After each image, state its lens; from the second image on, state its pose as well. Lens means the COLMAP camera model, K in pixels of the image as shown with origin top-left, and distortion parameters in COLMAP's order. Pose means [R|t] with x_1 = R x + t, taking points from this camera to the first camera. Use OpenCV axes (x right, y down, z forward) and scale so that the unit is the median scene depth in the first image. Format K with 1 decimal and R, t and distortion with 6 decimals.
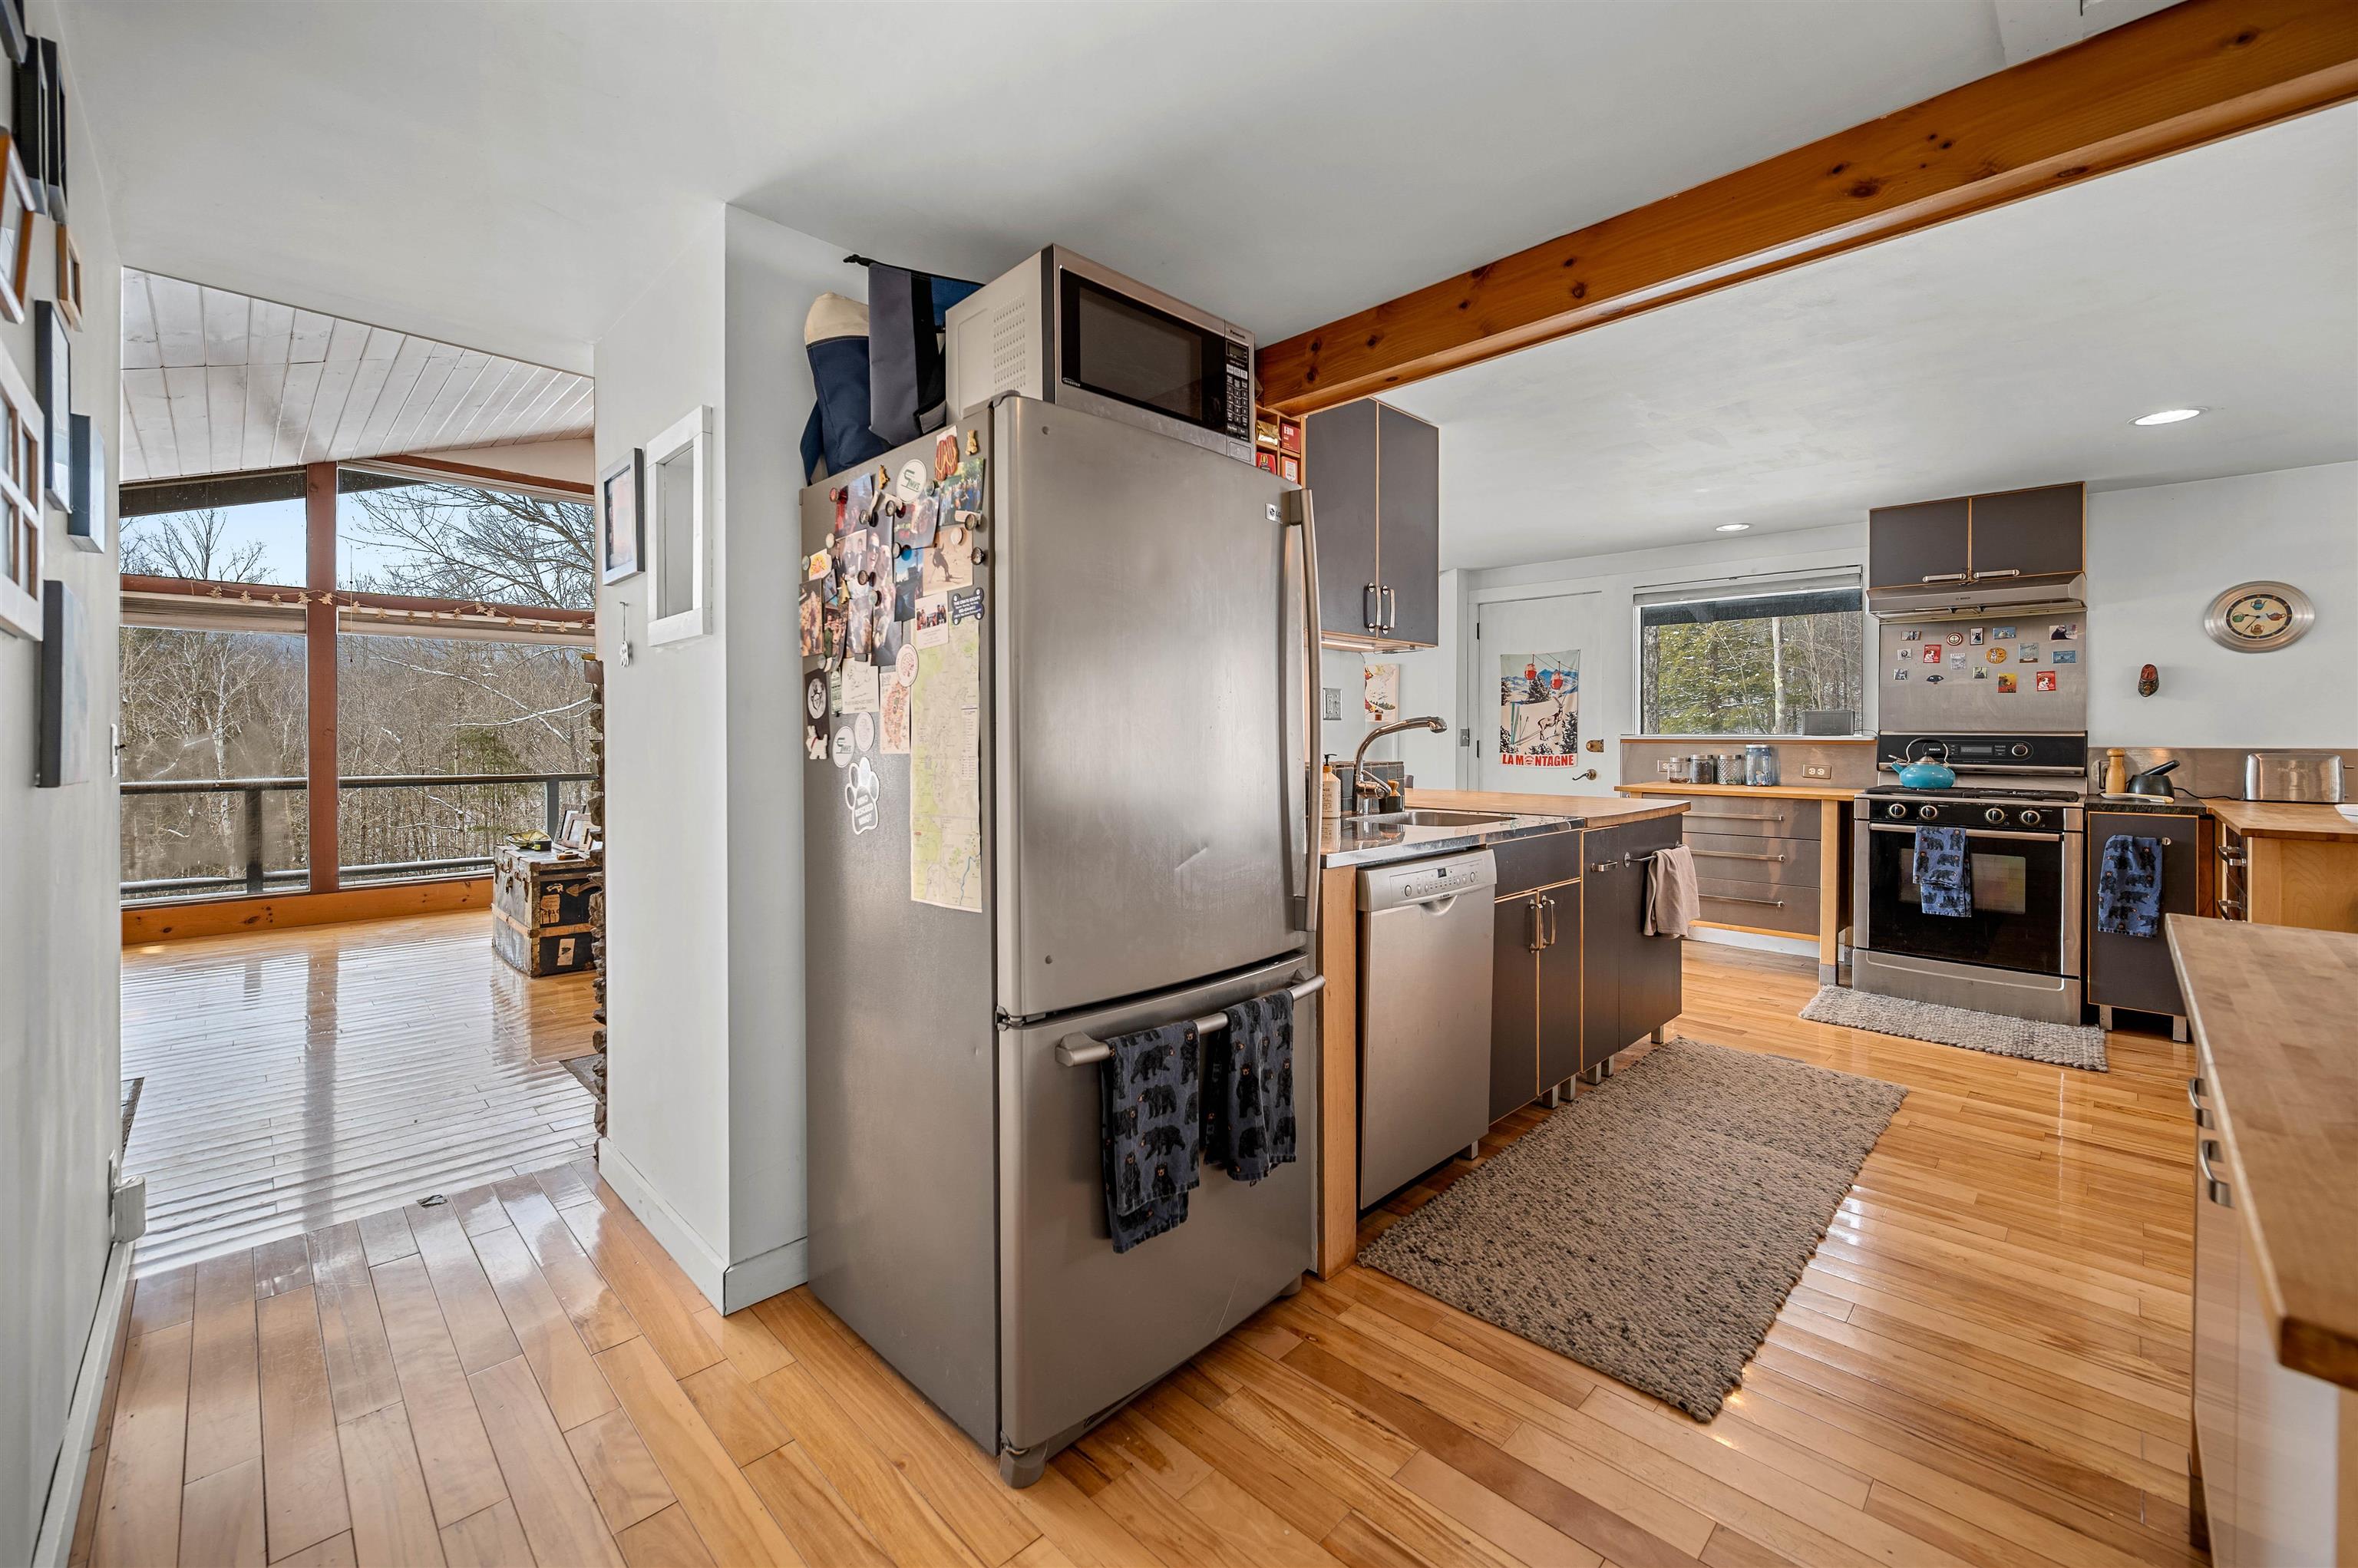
lens RADIAL K [[938.5, 0, 1172.6], [0, 938.5, 735.7], [0, 0, 1]] dist [-0.000972, 0.000044]
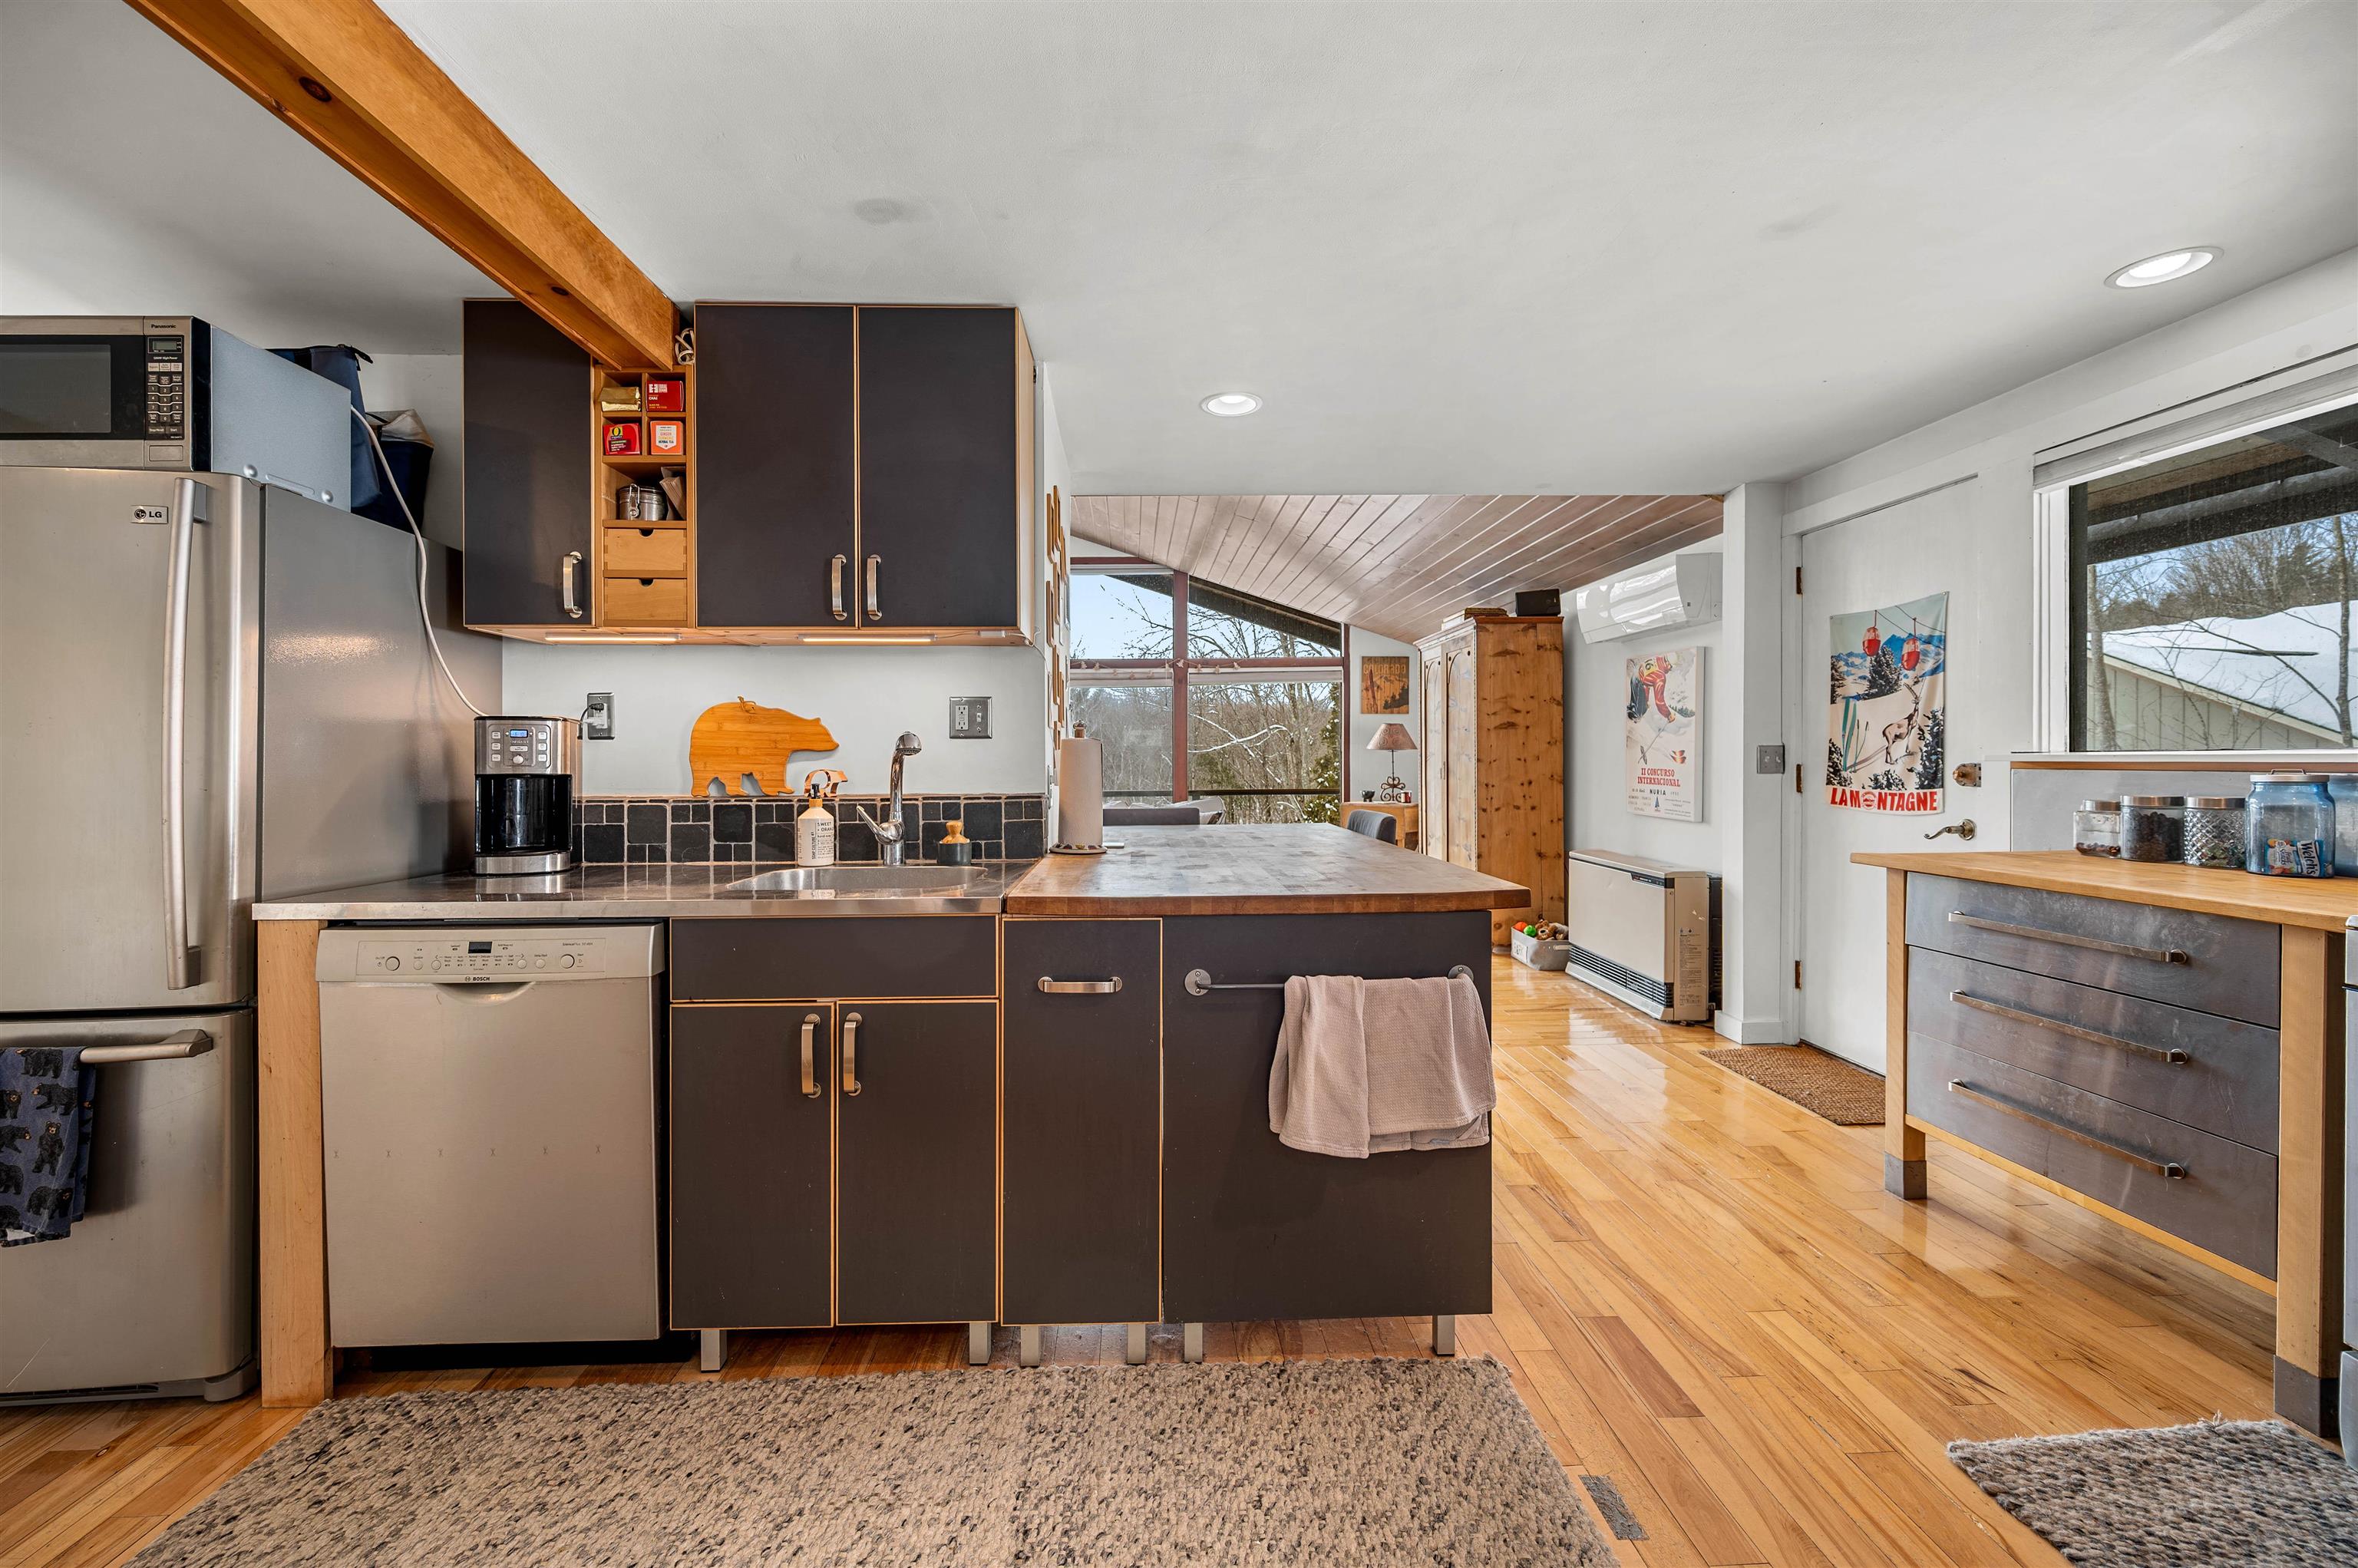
lens RADIAL K [[925.7, 0, 1180.3], [0, 925.7, 763.4], [0, 0, 1]] dist [0.000011, 0.000146]
pose [[0.742813, -0.002710, -0.669493, 0.460131], [0.005703, 0.999981, 0.002280, 0.001030], [0.669475, -0.005511, 0.742815, 0.322648]]
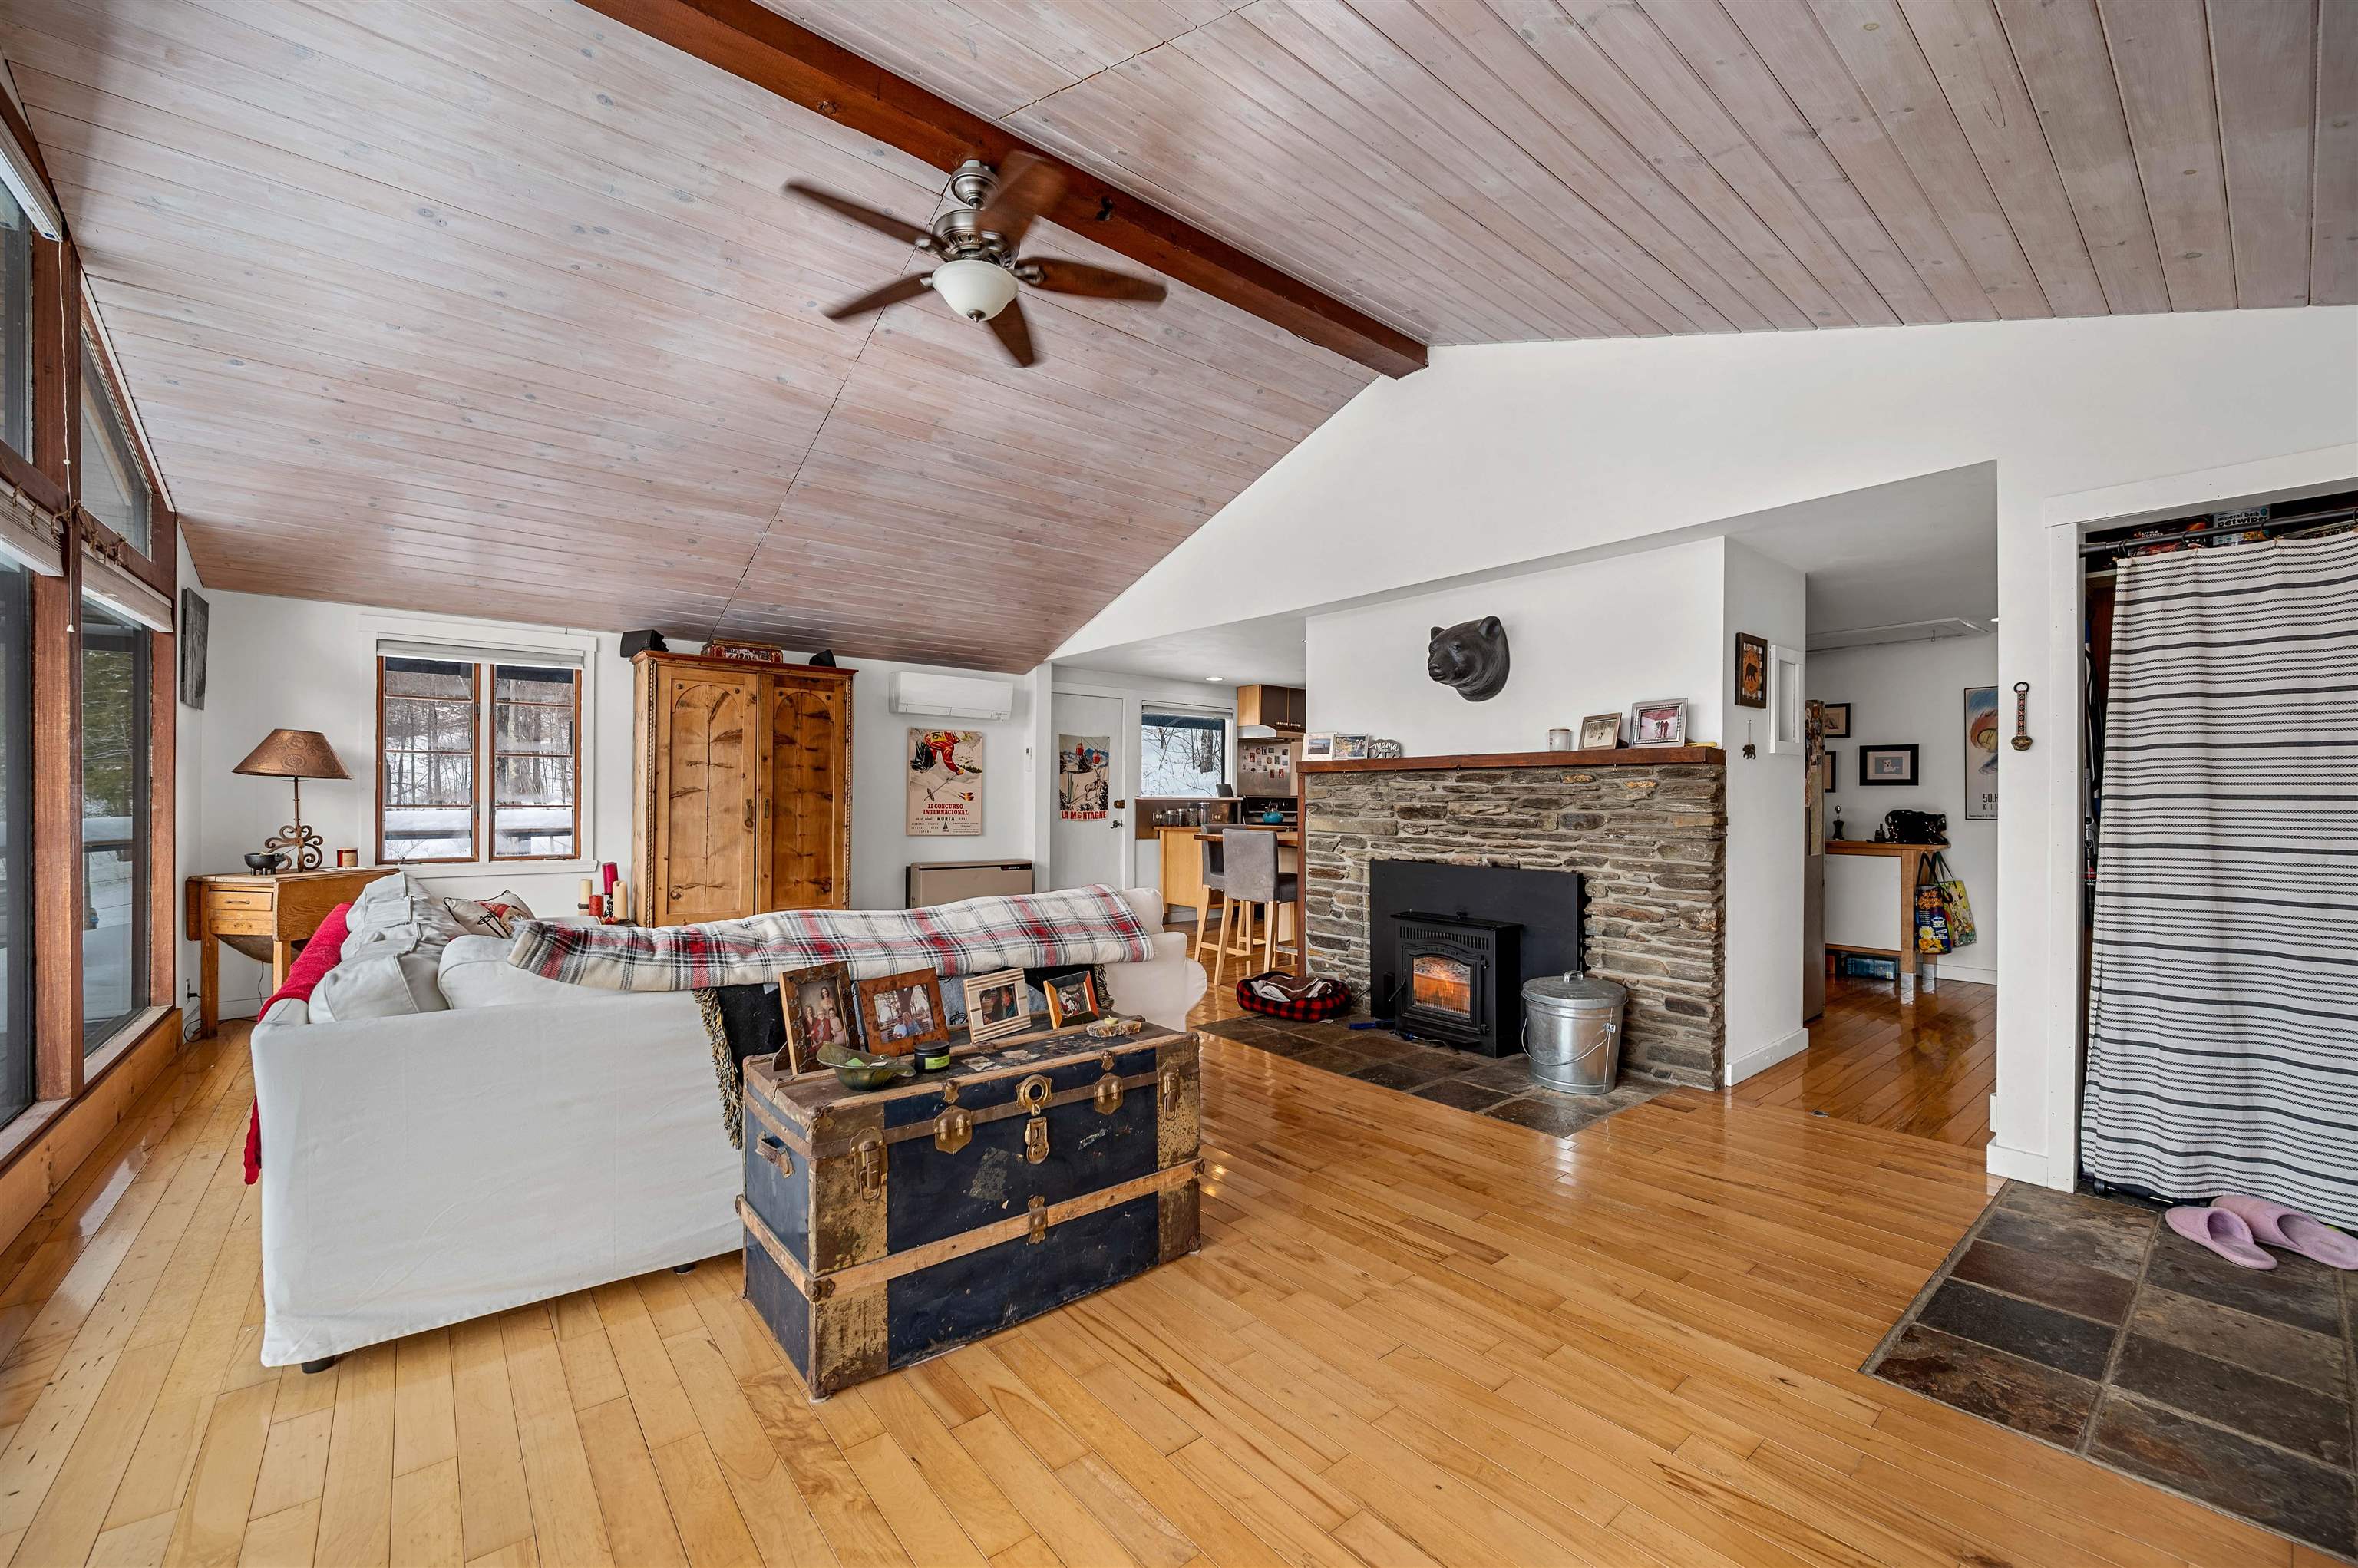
lens RADIAL K [[926.0, 0, 1173.3], [0, 926.0, 800.5], [0, 0, 1]] dist [-0.000792, -0.000329]
pose [[0.099918, -0.003017, 0.994991, -0.957129], [-0.003102, 0.999990, 0.003344, 0.000050], [-0.994991, -0.003421, 0.099907, 0.759136]]
